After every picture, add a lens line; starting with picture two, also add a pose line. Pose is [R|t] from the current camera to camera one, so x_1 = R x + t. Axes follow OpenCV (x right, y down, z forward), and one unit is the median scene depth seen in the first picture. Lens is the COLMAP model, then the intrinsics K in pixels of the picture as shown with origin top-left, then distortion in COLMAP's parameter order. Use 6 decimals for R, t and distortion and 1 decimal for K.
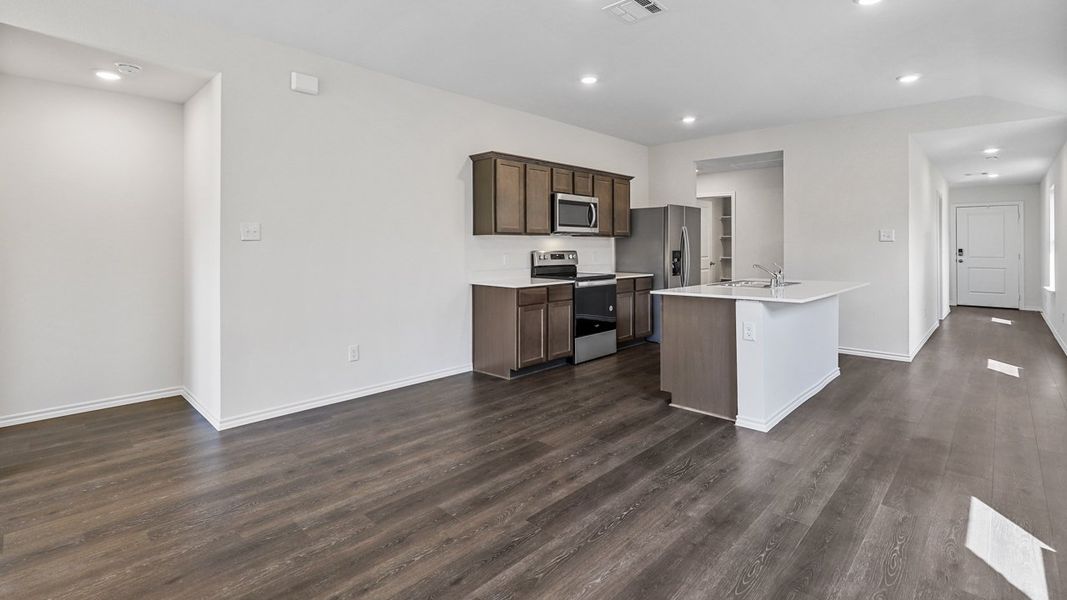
lens RADIAL K [[494.9, 0, 519.1], [0, 494.9, 267.4], [0, 0, 1]] dist [0.004625, 0.001277]
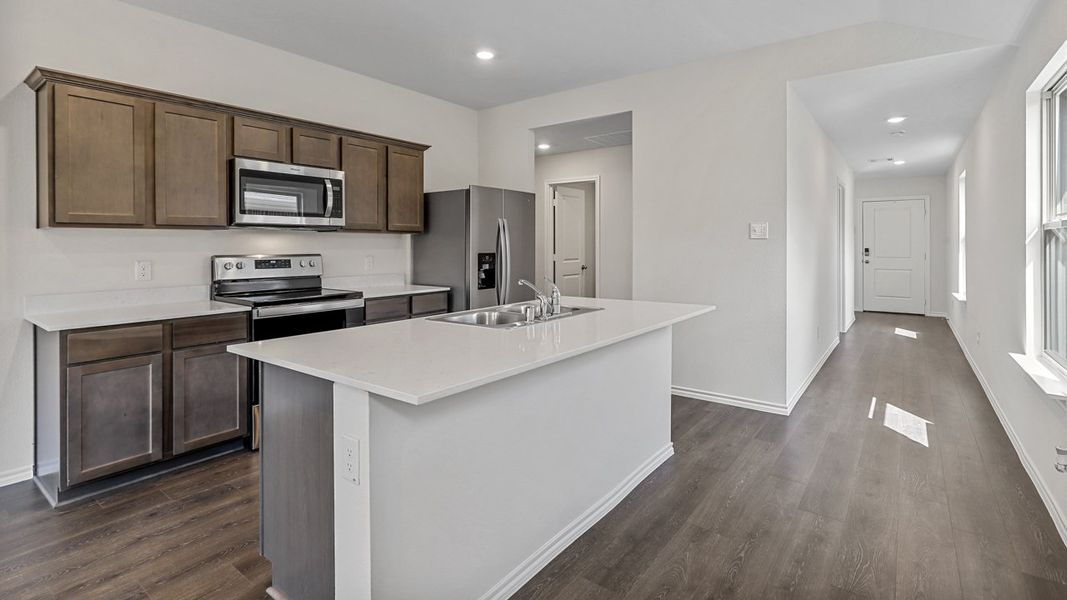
lens RADIAL K [[494.9, 0, 535.0], [0, 494.9, 274.1], [0, 0, 1]] dist [0.004625, 0.001277]
pose [[0.992109, -0.009742, 0.124996, 0.303543], [0.007848, 0.999847, 0.015635, -0.015234], [-0.125129, -0.014531, 0.992034, 0.311541]]
